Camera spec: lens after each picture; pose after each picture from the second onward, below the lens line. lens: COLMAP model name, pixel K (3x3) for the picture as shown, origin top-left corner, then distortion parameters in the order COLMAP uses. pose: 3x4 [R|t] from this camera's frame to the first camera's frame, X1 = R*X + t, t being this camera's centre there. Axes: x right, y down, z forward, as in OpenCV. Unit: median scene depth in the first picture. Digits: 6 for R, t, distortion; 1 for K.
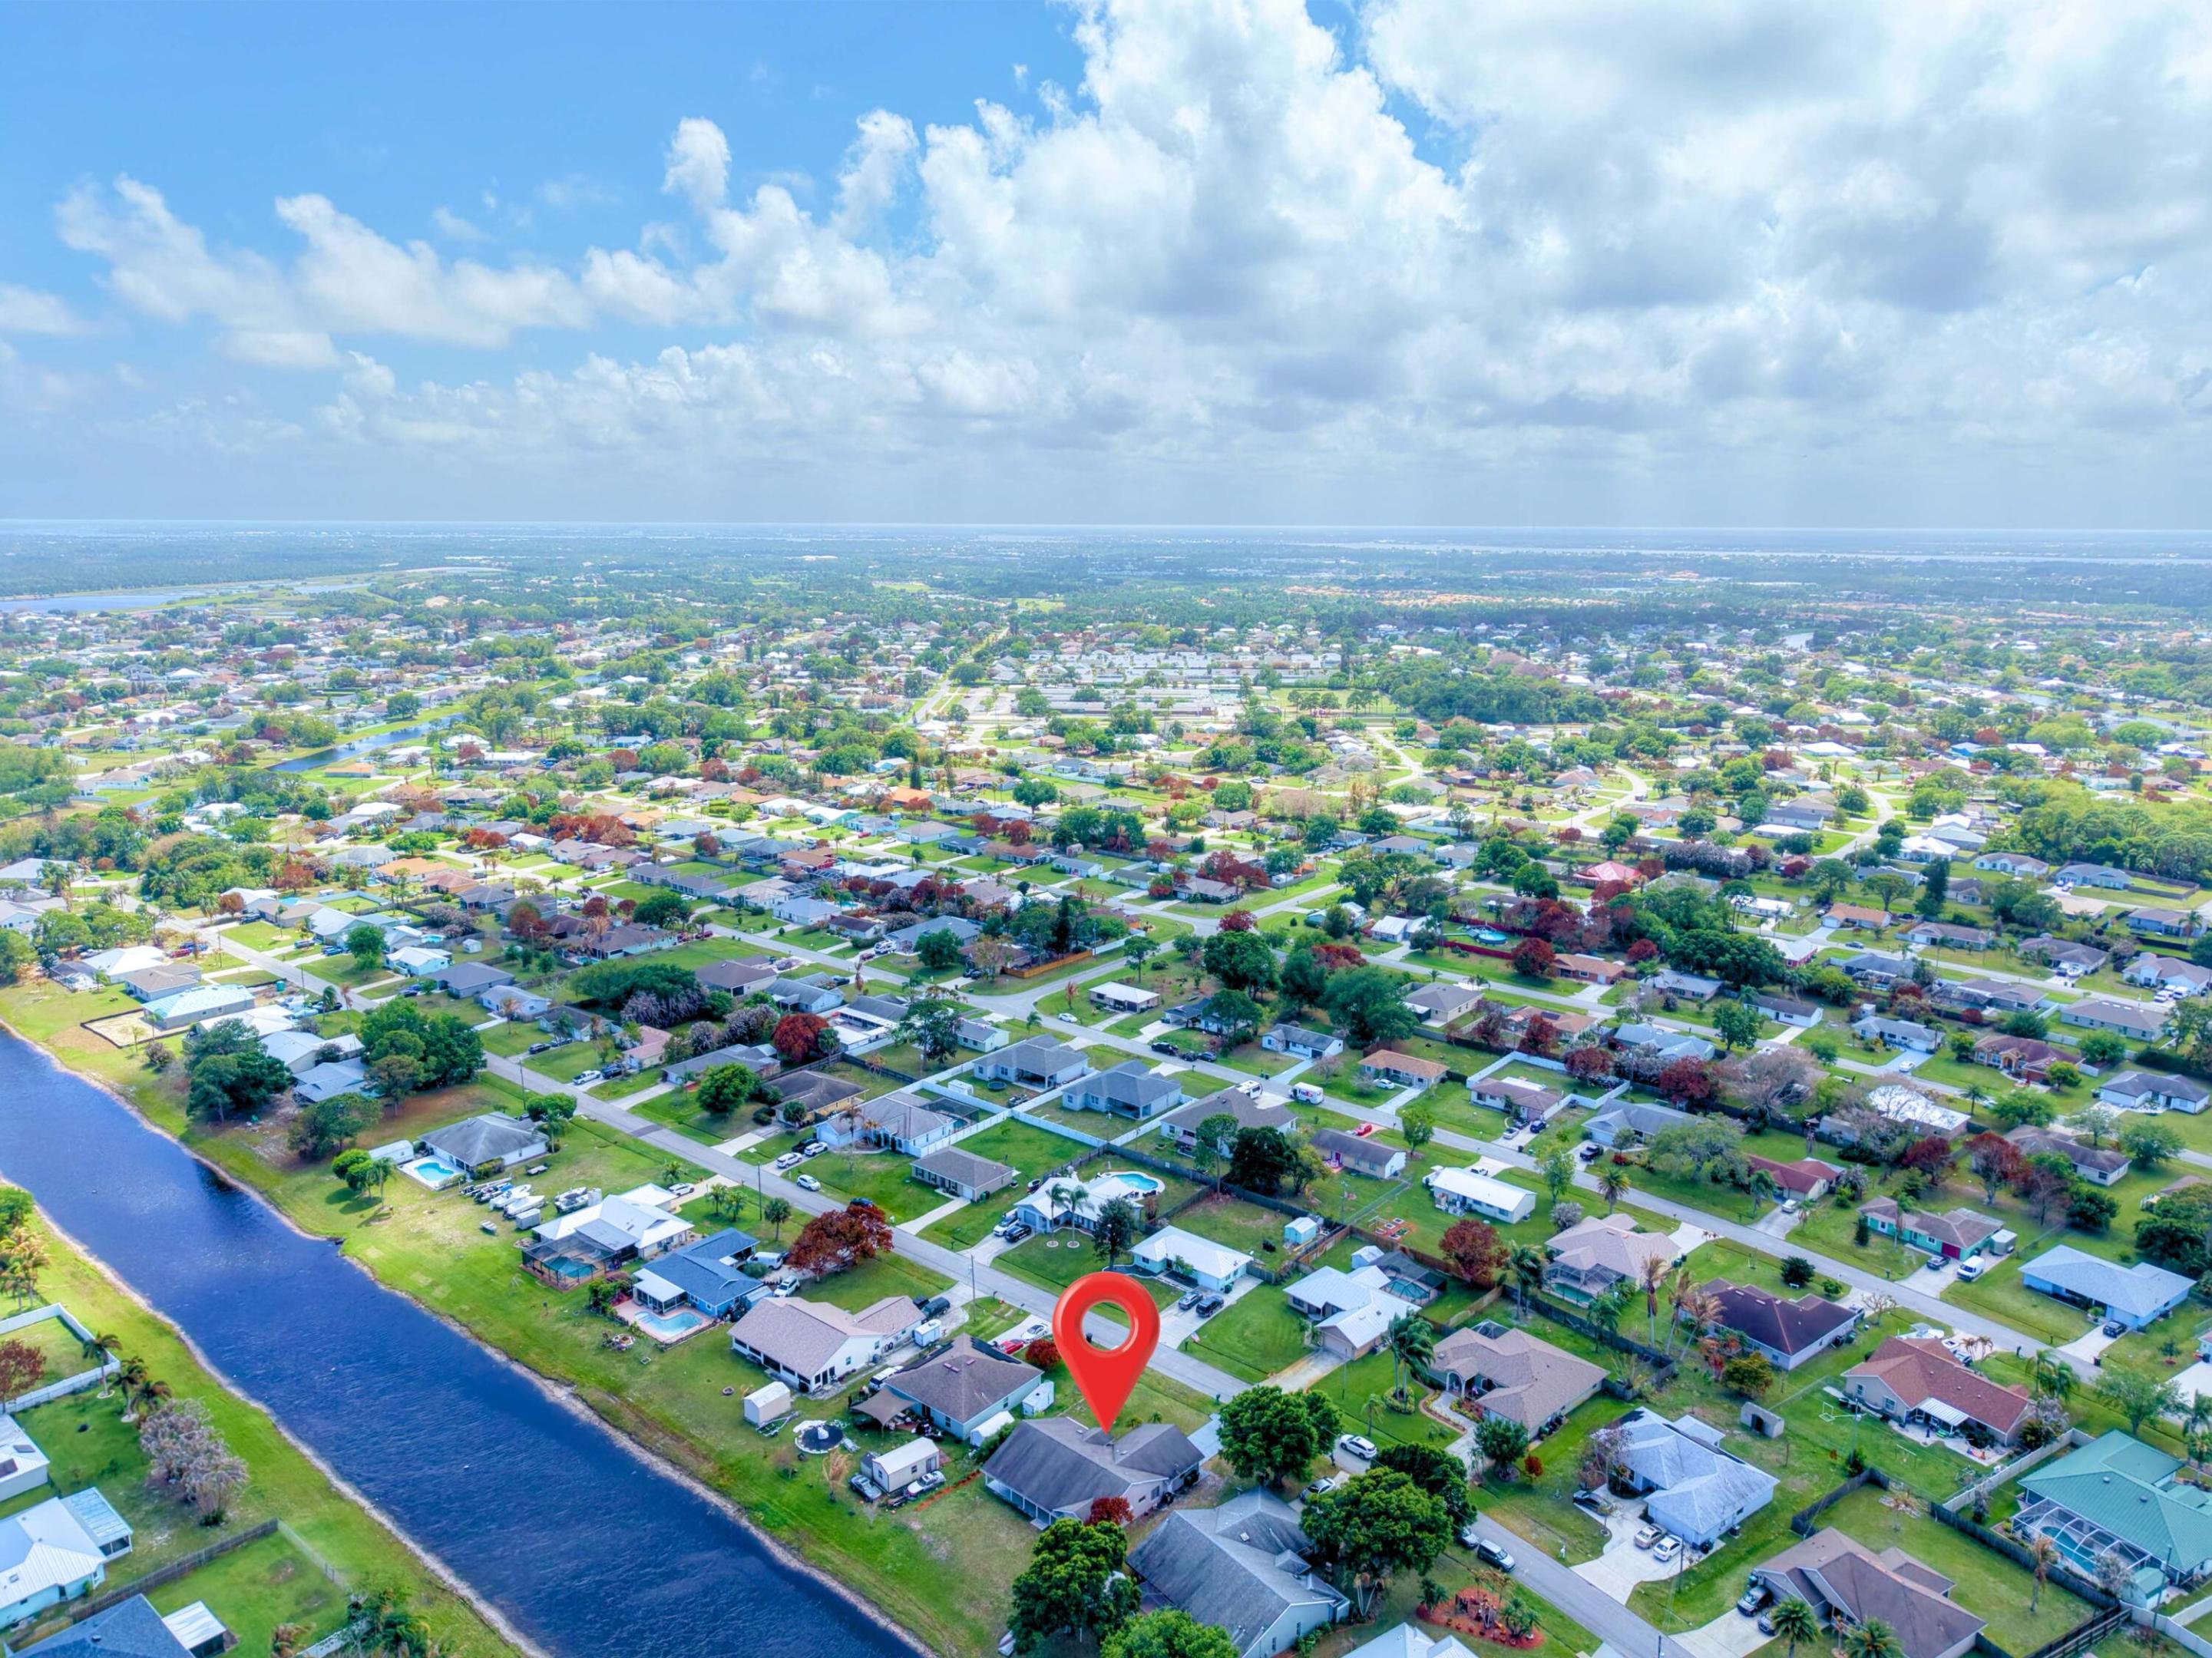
lens RADIAL K [[1475.6, 0, 1107.4], [0, 1475.6, 828.0], [0, 0, 1]] dist [0.007416, 0.002974]
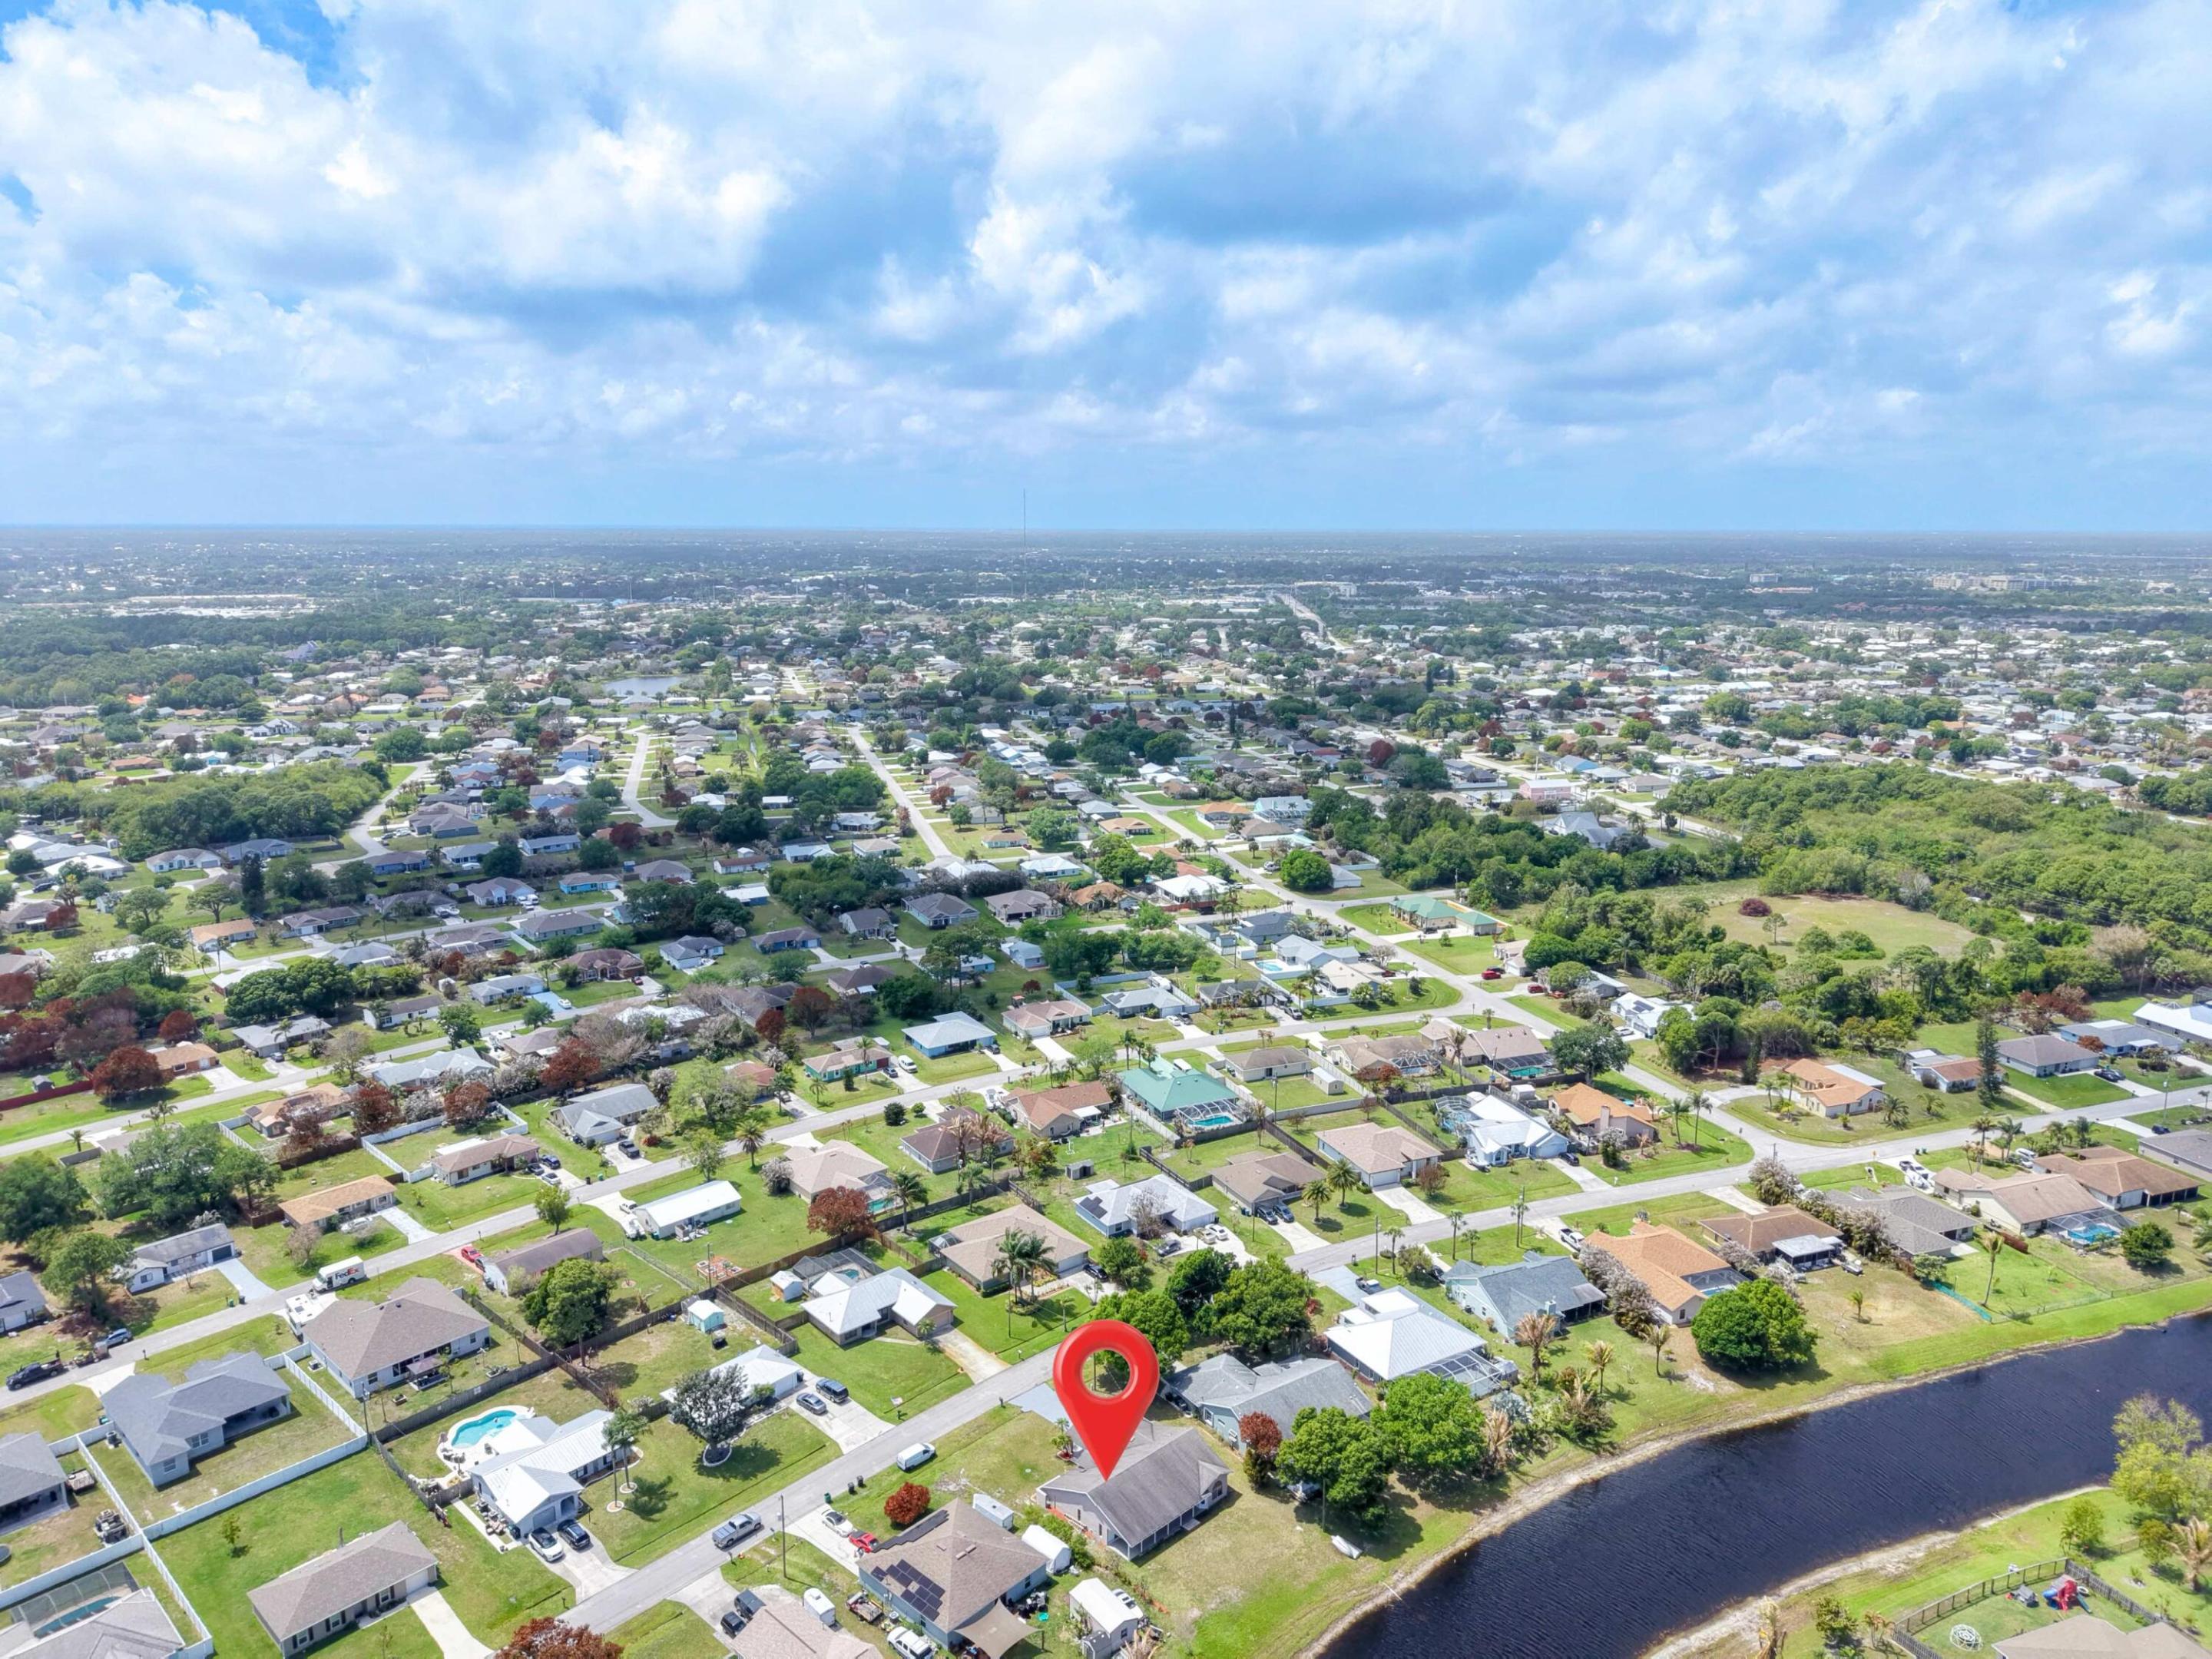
lens RADIAL K [[1475.8, 0, 1105.9], [0, 1475.8, 830.5], [0, 0, 1]] dist [0.007416, 0.002974]
pose [[0.059575, -0.211445, 0.975573, -0.684248], [0.201959, 0.959651, 0.195661, -0.137810], [-0.977580, 0.185369, 0.099874, 0.640563]]
